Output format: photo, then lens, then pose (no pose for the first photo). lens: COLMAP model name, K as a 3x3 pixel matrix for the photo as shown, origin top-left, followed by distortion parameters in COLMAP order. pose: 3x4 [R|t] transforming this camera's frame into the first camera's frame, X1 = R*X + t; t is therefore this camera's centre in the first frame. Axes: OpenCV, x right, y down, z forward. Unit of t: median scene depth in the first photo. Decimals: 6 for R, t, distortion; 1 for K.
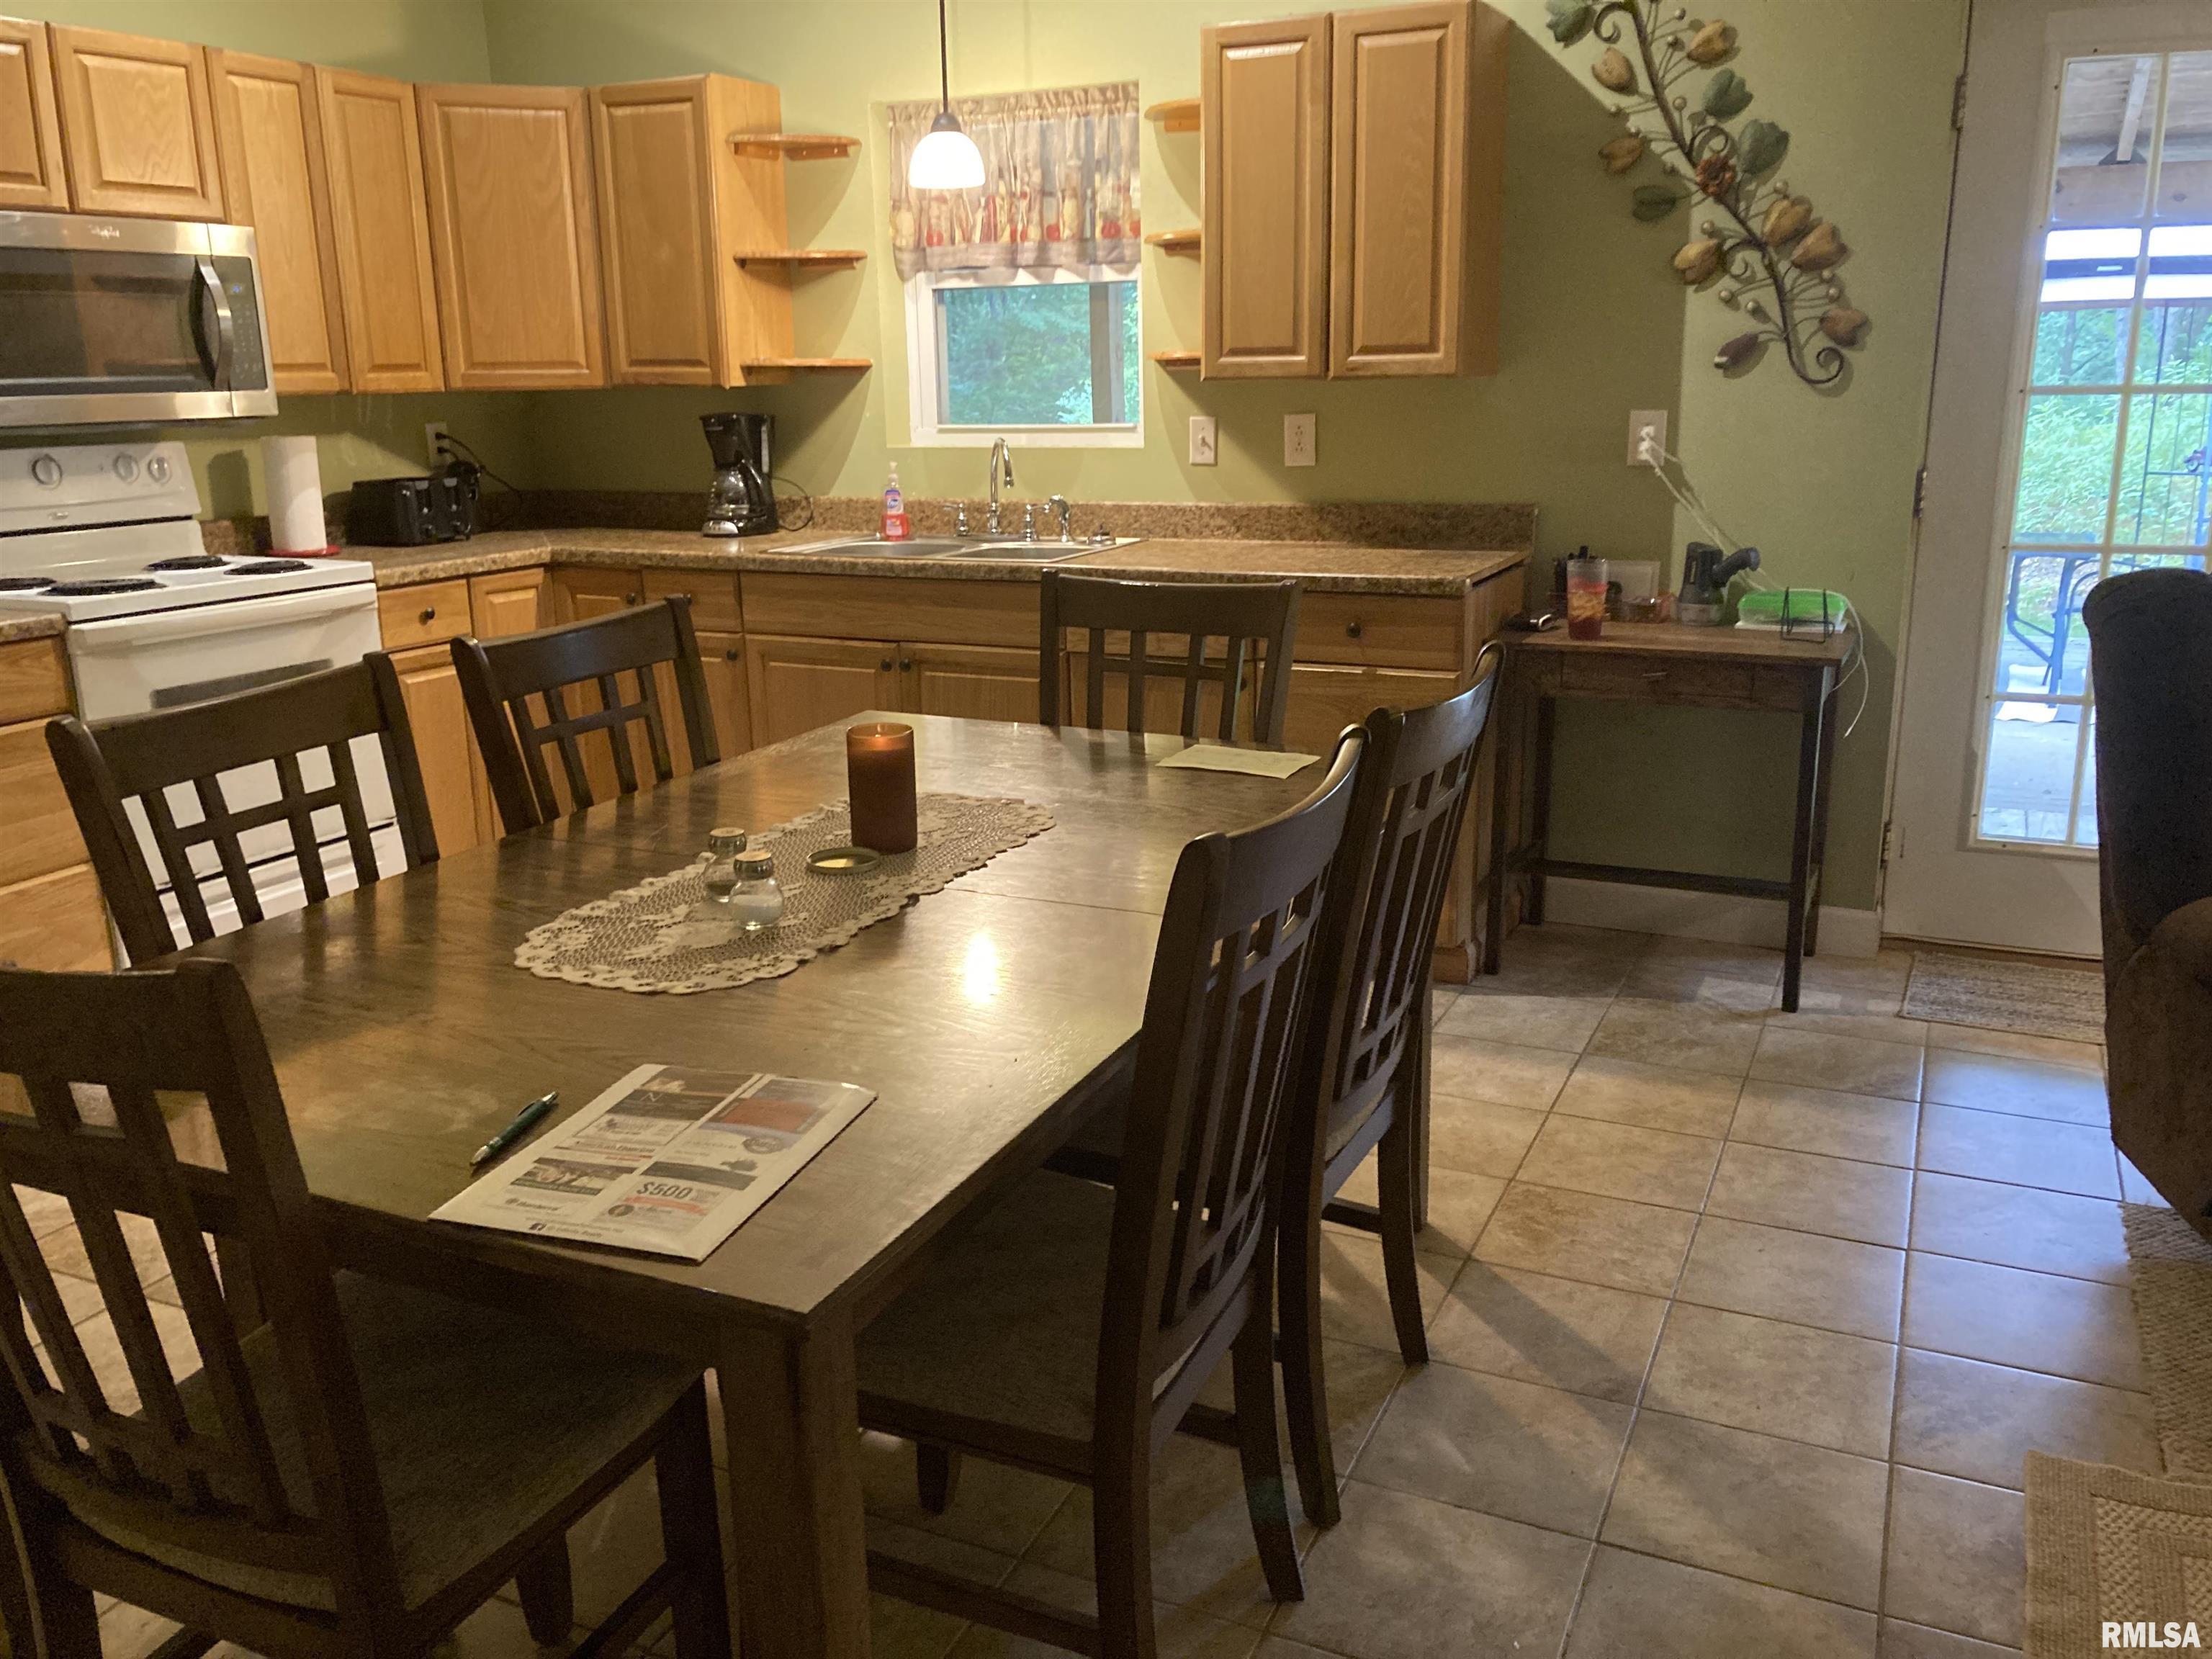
lens RADIAL K [[1802.2, 0, 1106.0], [0, 1802.2, 829.5], [0, 0, 1]] dist [0.052432, -0.078960]
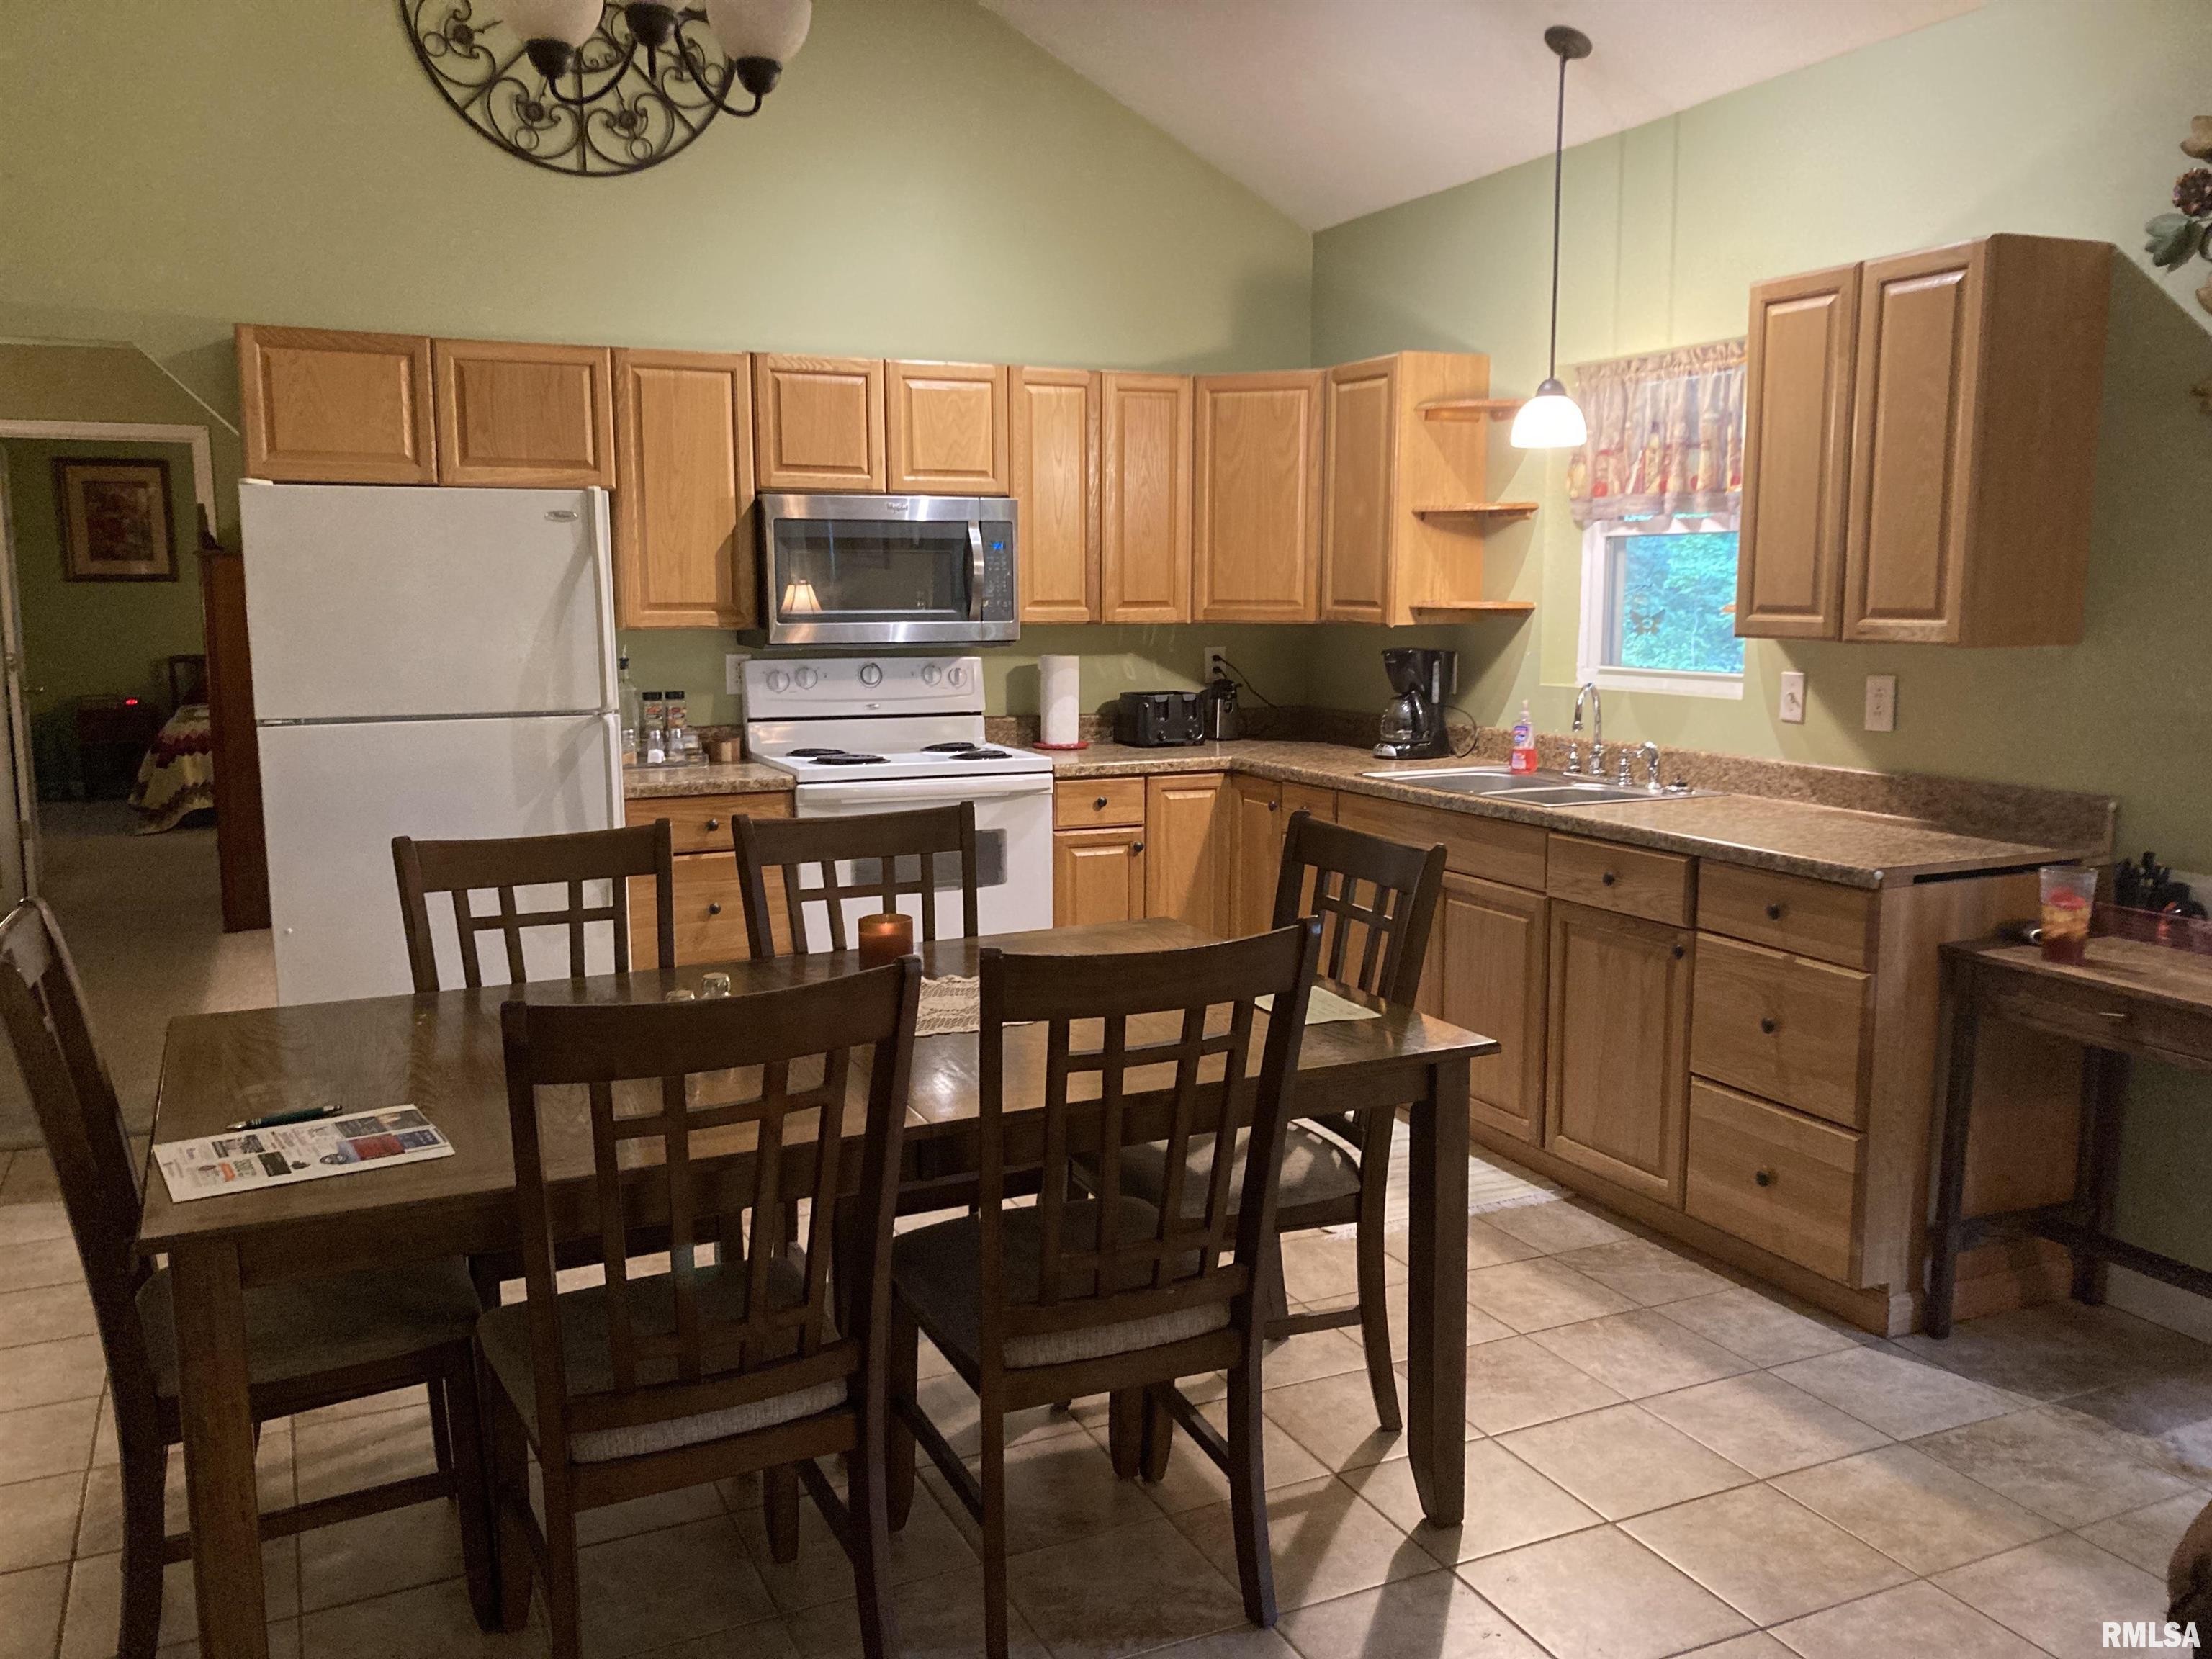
lens RADIAL K [[1805.2, 0, 1106.0], [0, 1805.2, 829.5], [0, 0, 1]] dist [0.084226, -0.147945]
pose [[0.766962, 0.103714, -0.633255, 0.391627], [-0.172370, 0.983880, -0.047625, -0.041896], [0.618108, 0.145681, 0.772476, 0.060992]]
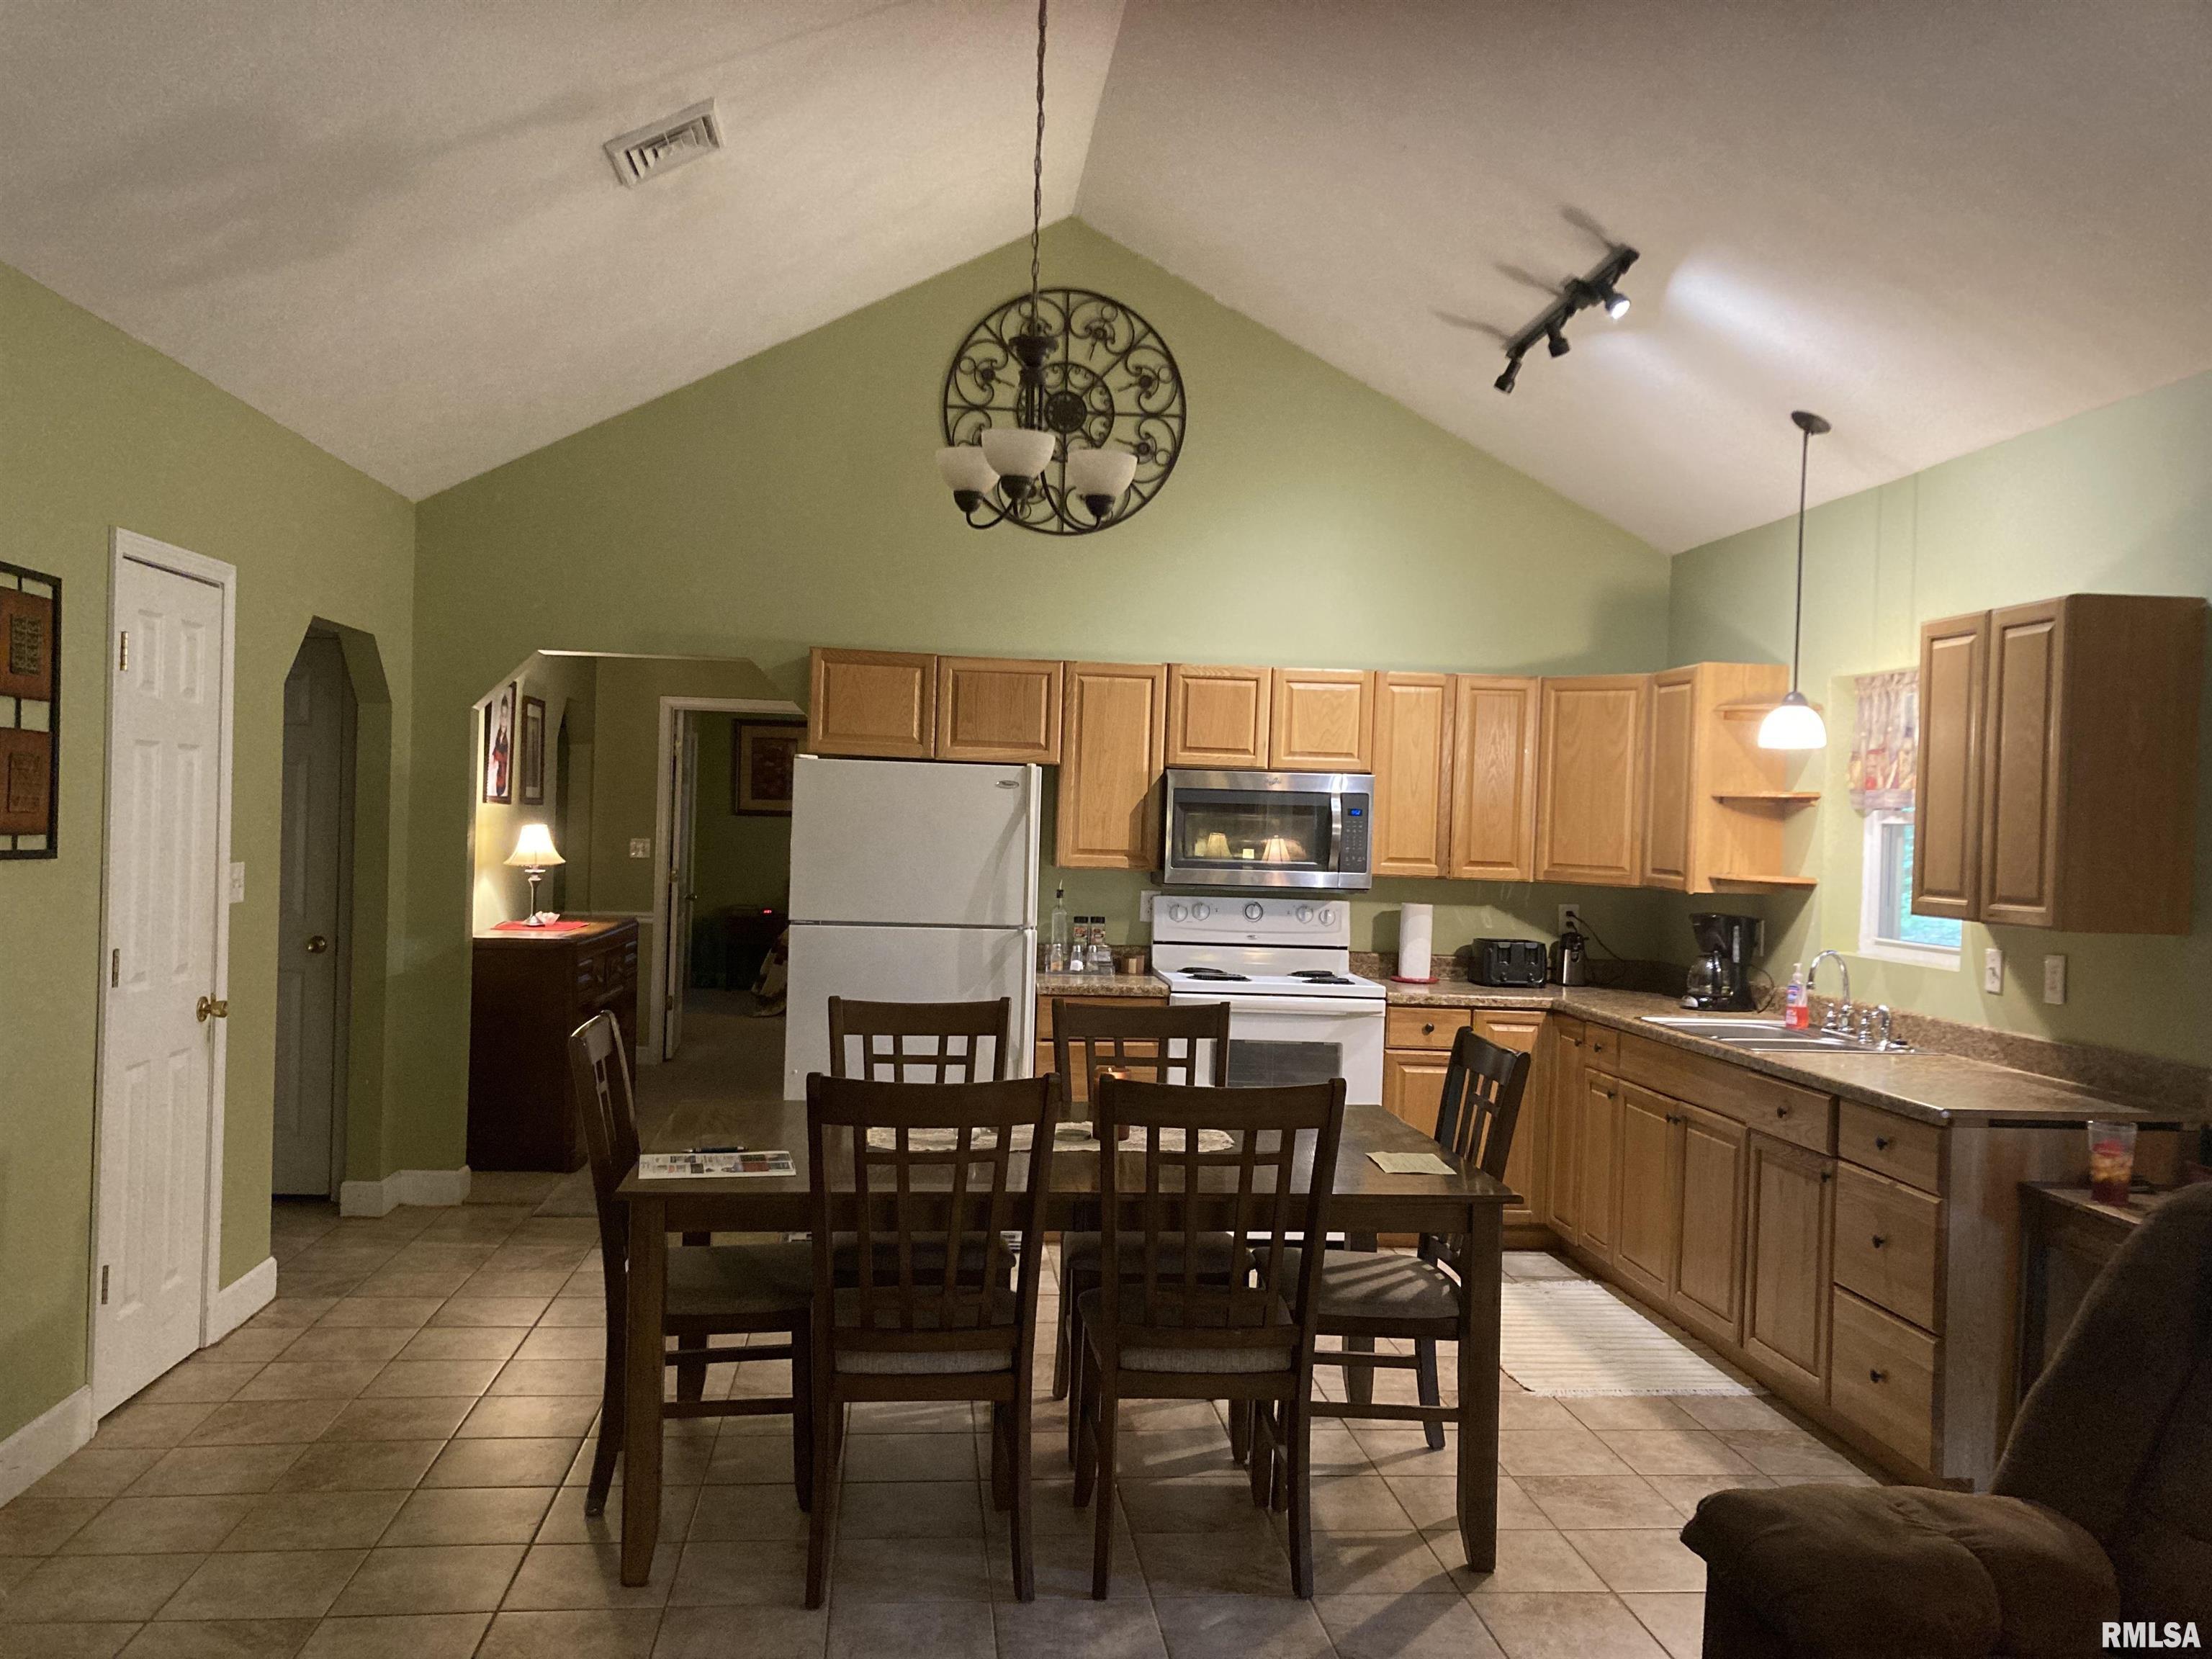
lens RADIAL K [[1805.2, 0, 1106.0], [0, 1805.2, 829.5], [0, 0, 1]] dist [0.084226, -0.147945]
pose [[0.515303, 0.039887, -0.856079, 0.711626], [-0.256932, 0.960158, -0.109920, -0.043525], [0.817587, 0.276597, 0.505020, 0.007085]]
